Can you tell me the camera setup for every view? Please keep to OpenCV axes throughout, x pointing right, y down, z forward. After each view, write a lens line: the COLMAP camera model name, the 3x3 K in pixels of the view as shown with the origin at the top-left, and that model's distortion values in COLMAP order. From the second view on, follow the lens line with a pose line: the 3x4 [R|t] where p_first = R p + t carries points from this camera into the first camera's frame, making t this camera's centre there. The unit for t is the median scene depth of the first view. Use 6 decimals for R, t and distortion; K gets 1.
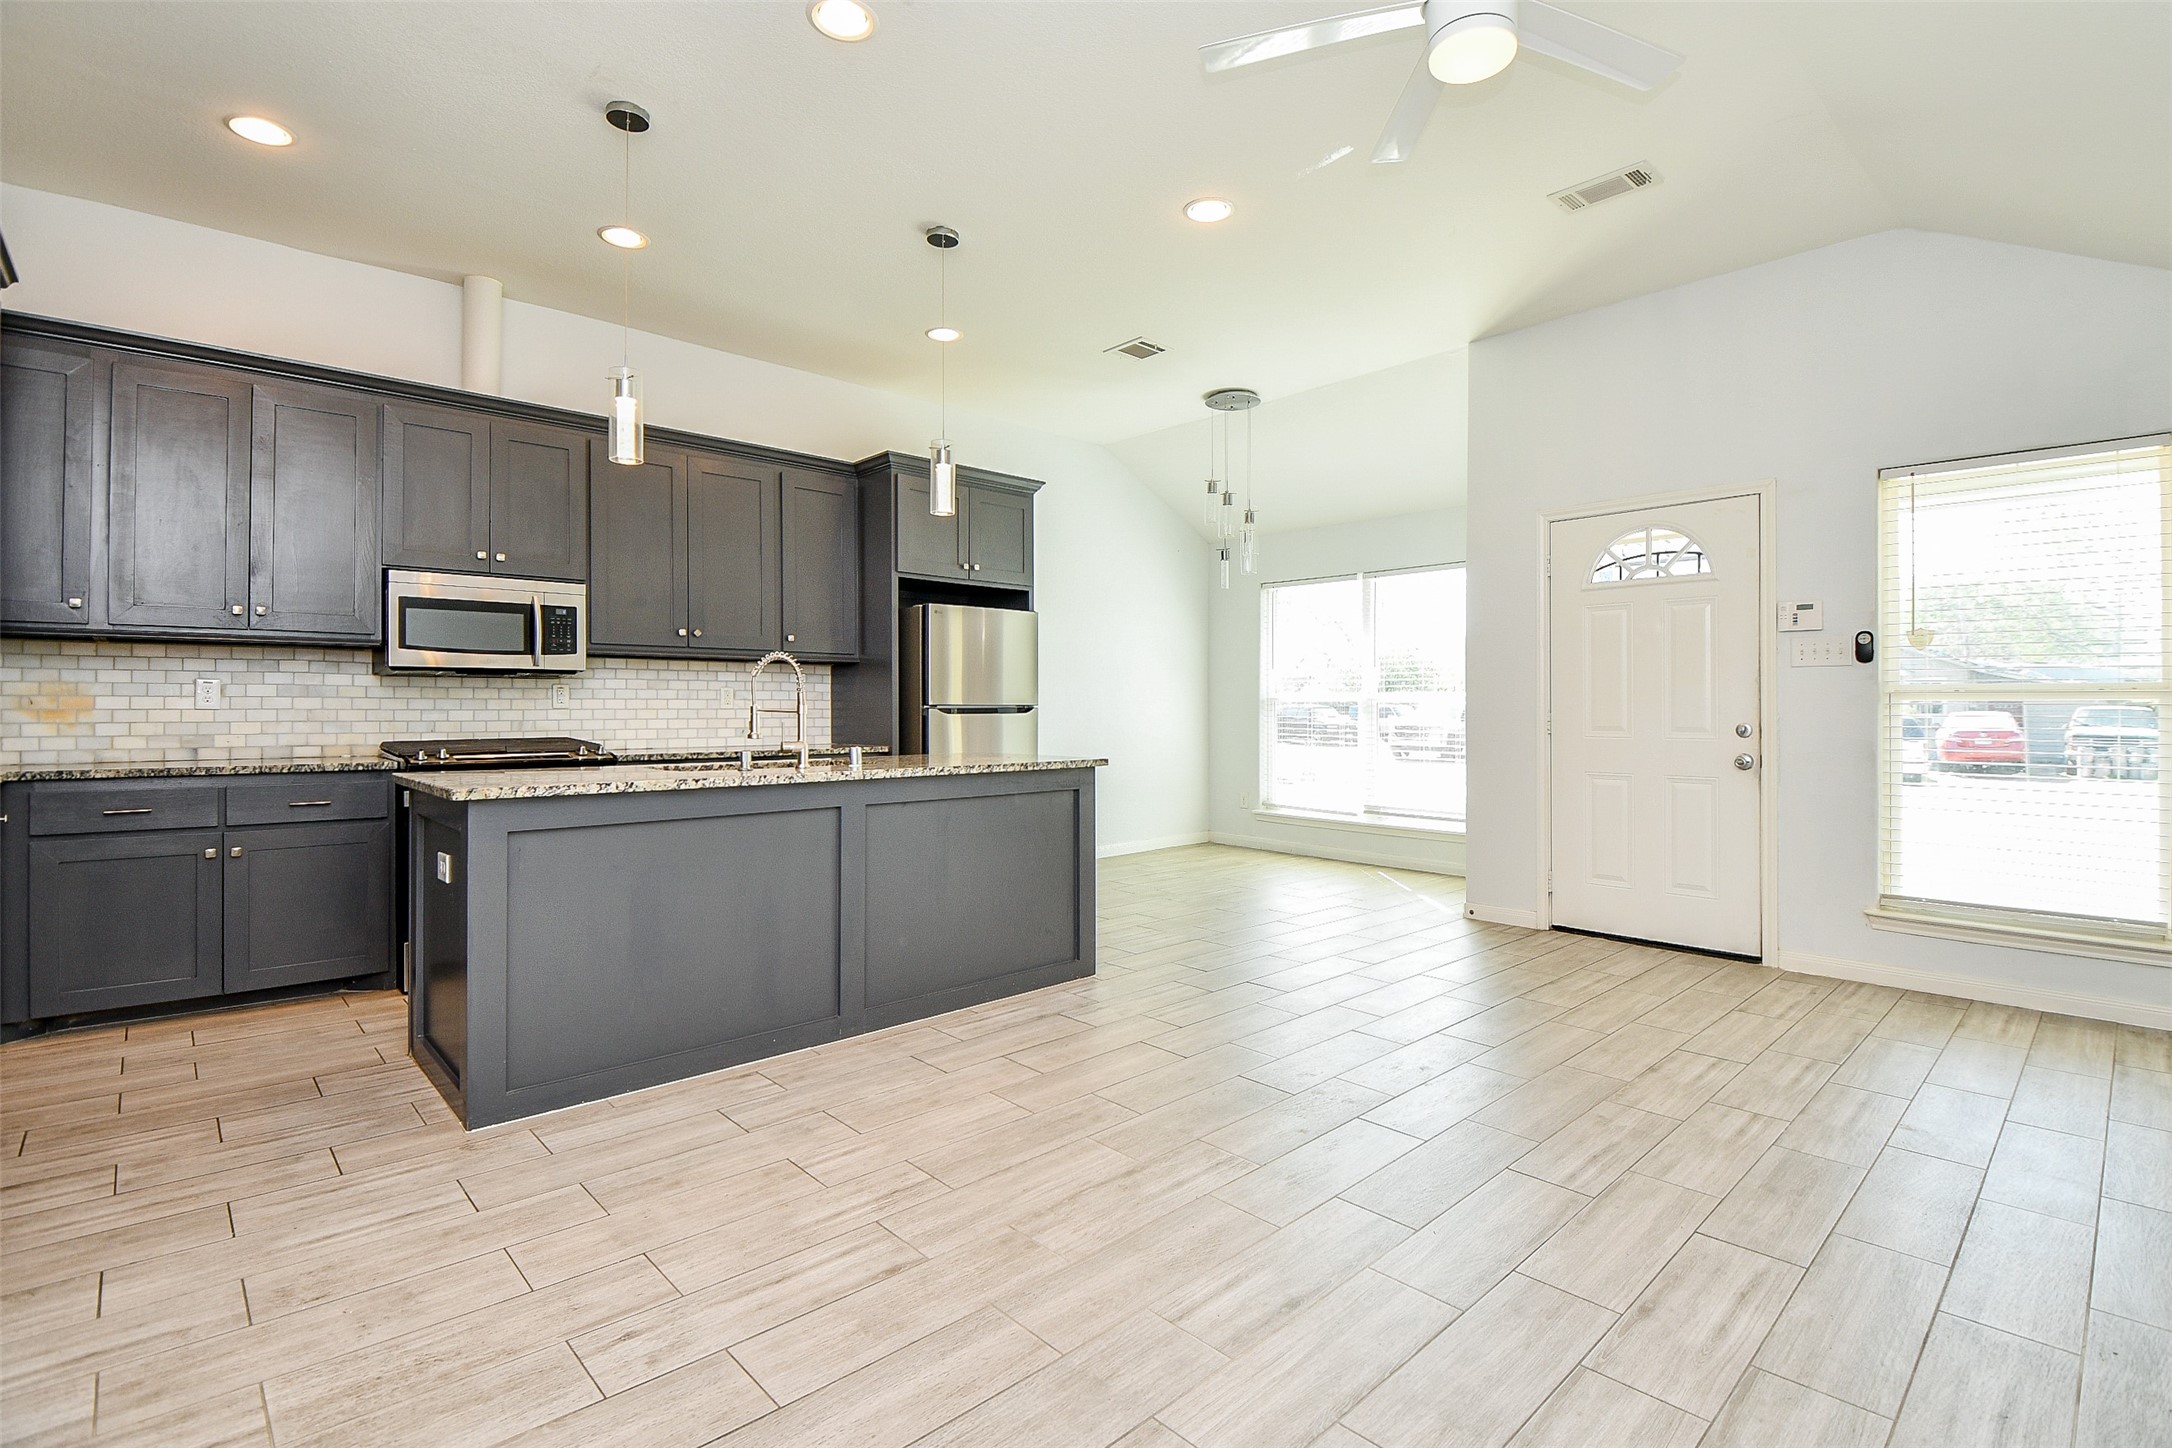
lens RADIAL K [[1012.3, 0, 1124.4], [0, 1012.3, 708.3], [0, 0, 1]] dist [0.013712, -0.026185]
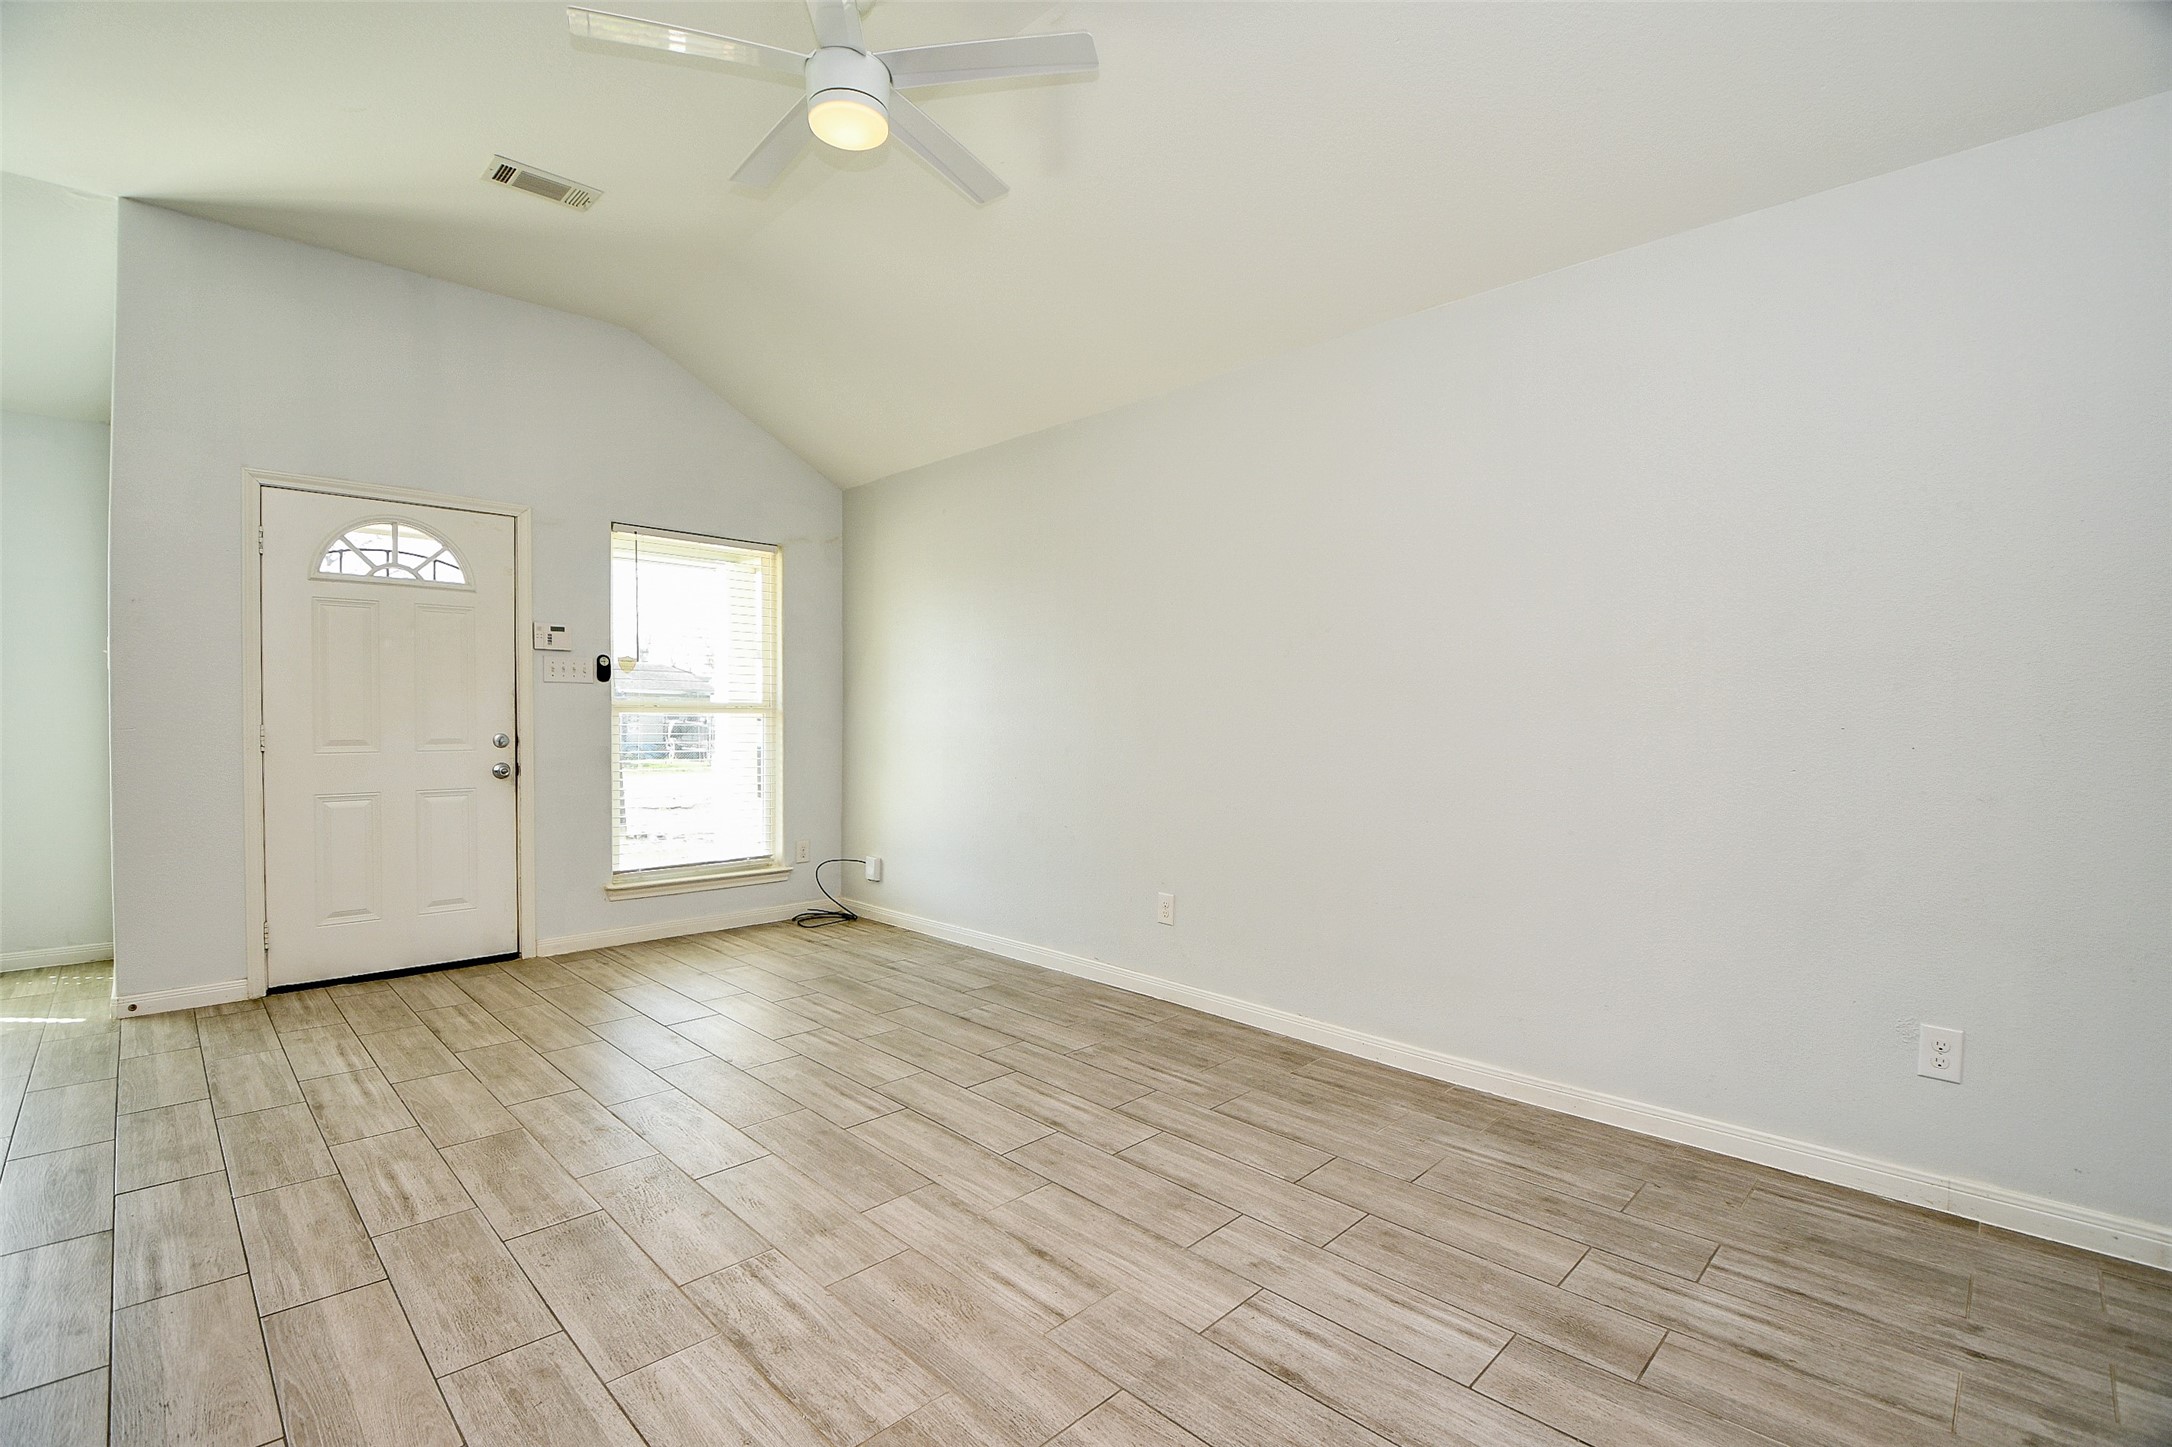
lens RADIAL K [[962.5, 0, 1083.8], [0, 962.5, 733.2], [0, 0, 1]] dist [0.014349, -0.021363]
pose [[-0.017010, -0.018594, 0.999682, -0.403919], [-0.004910, 0.999817, 0.018513, -0.007261], [-0.999843, -0.004594, -0.017098, 0.432337]]
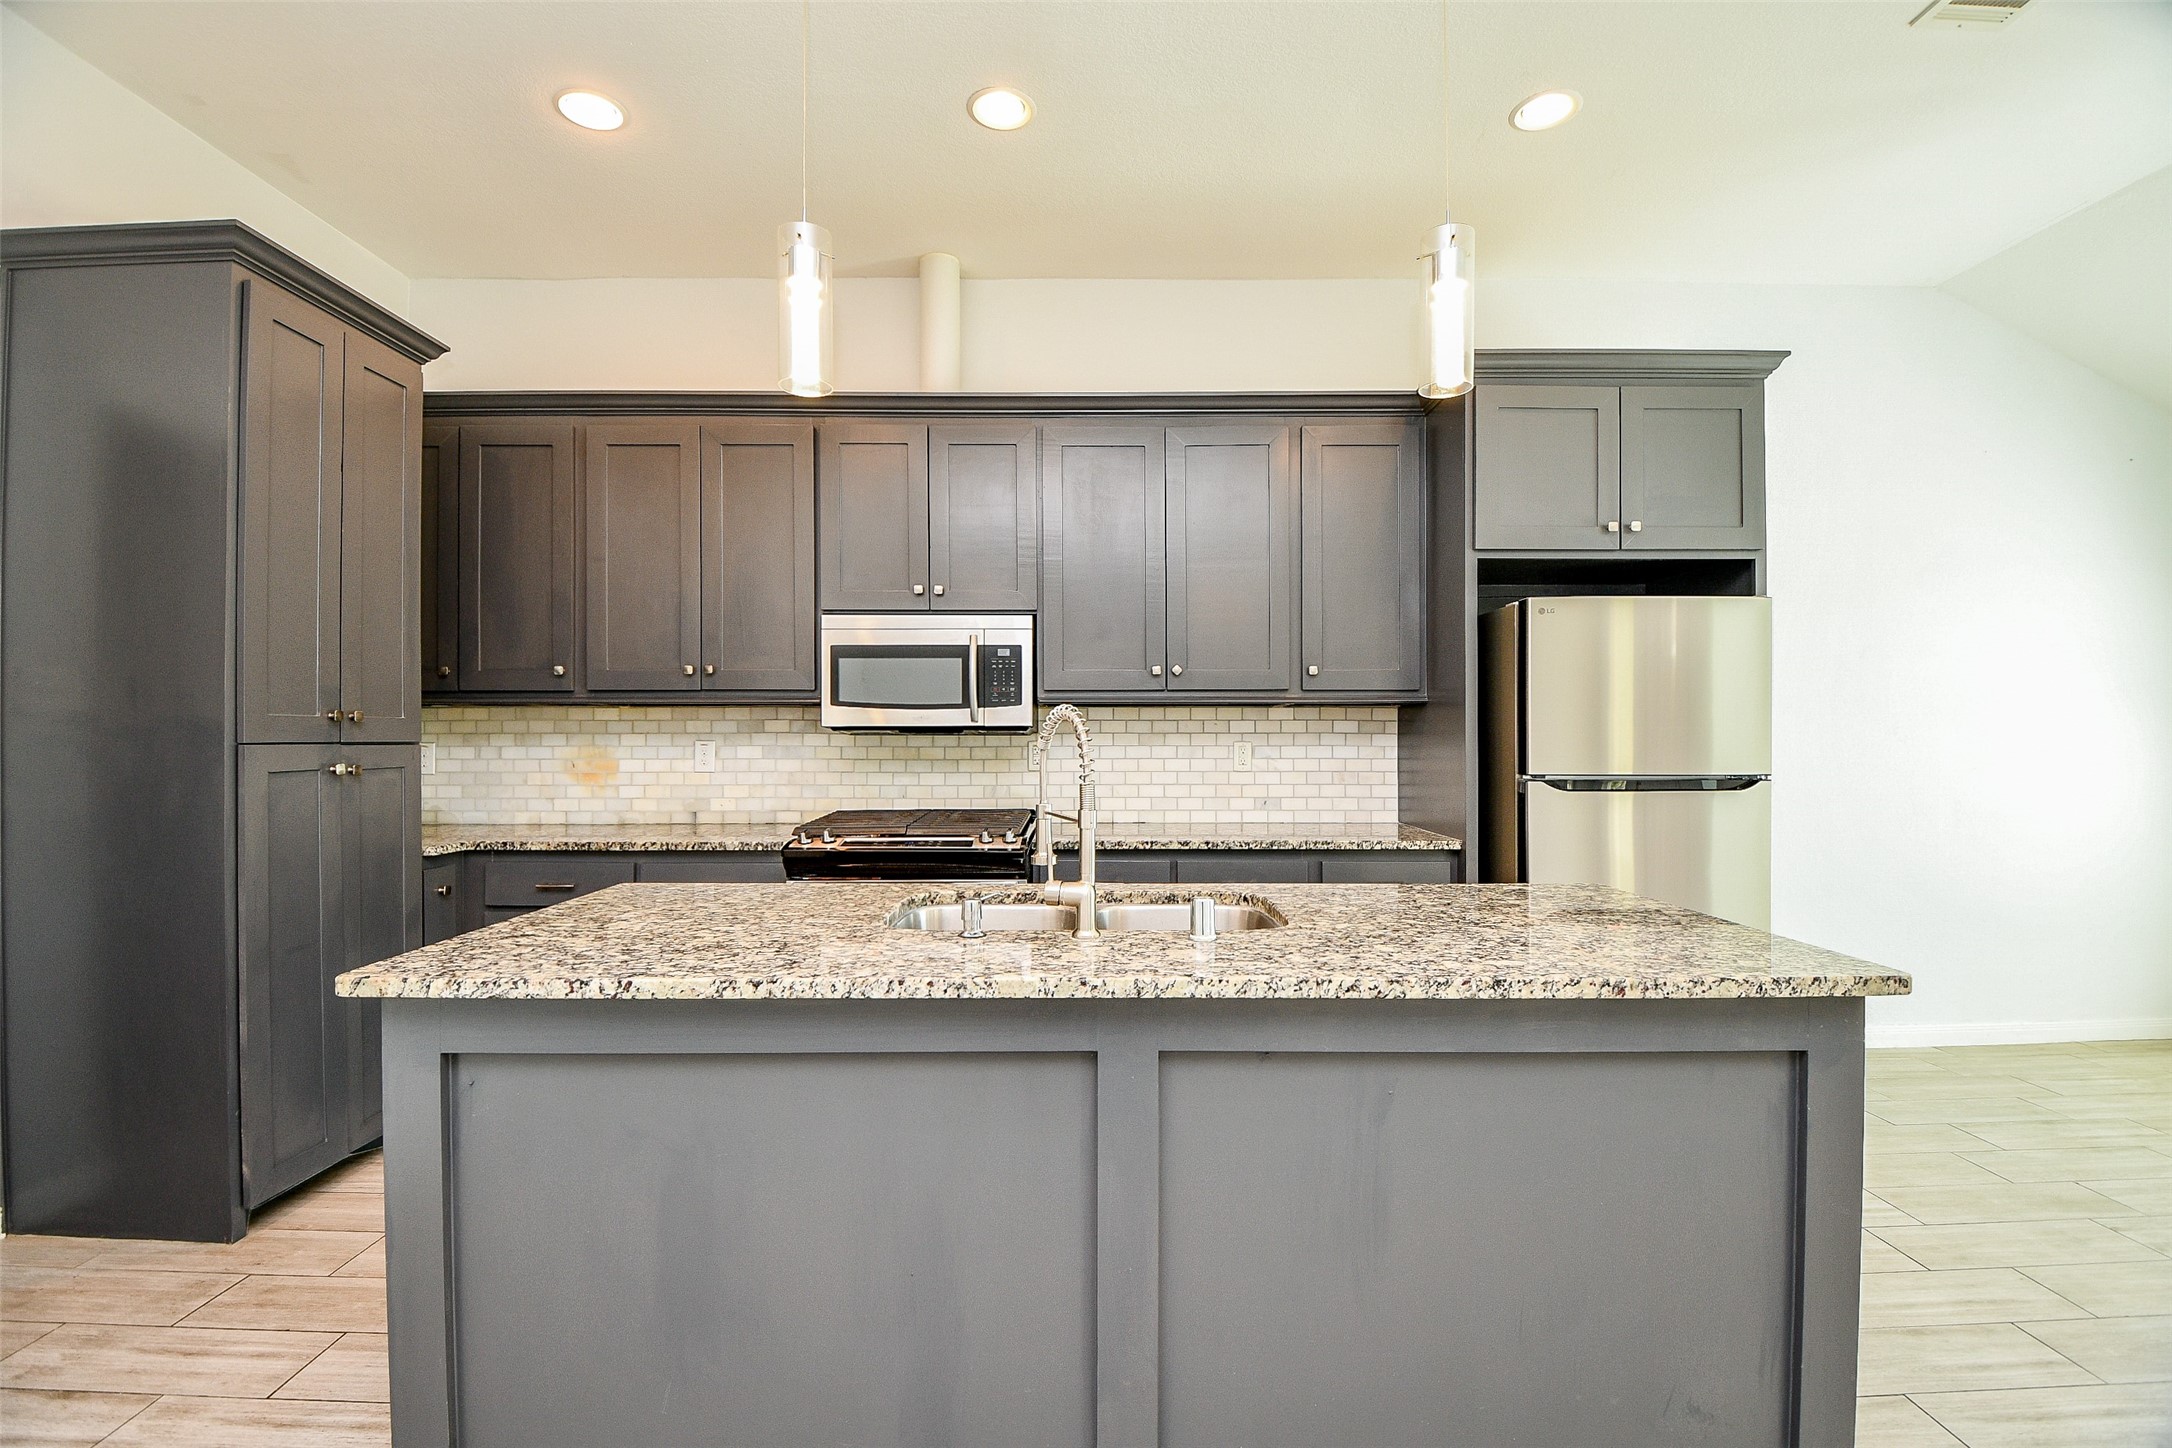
lens RADIAL K [[962.5, 0, 1083.8], [0, 962.5, 733.7], [0, 0, 1]] dist [0.014349, -0.021363]
pose [[0.716185, -0.000912, -0.697910, 0.010273], [0.001354, 0.999999, 0.000083, -0.033847], [0.697909, -0.001004, 0.716186, 0.543537]]
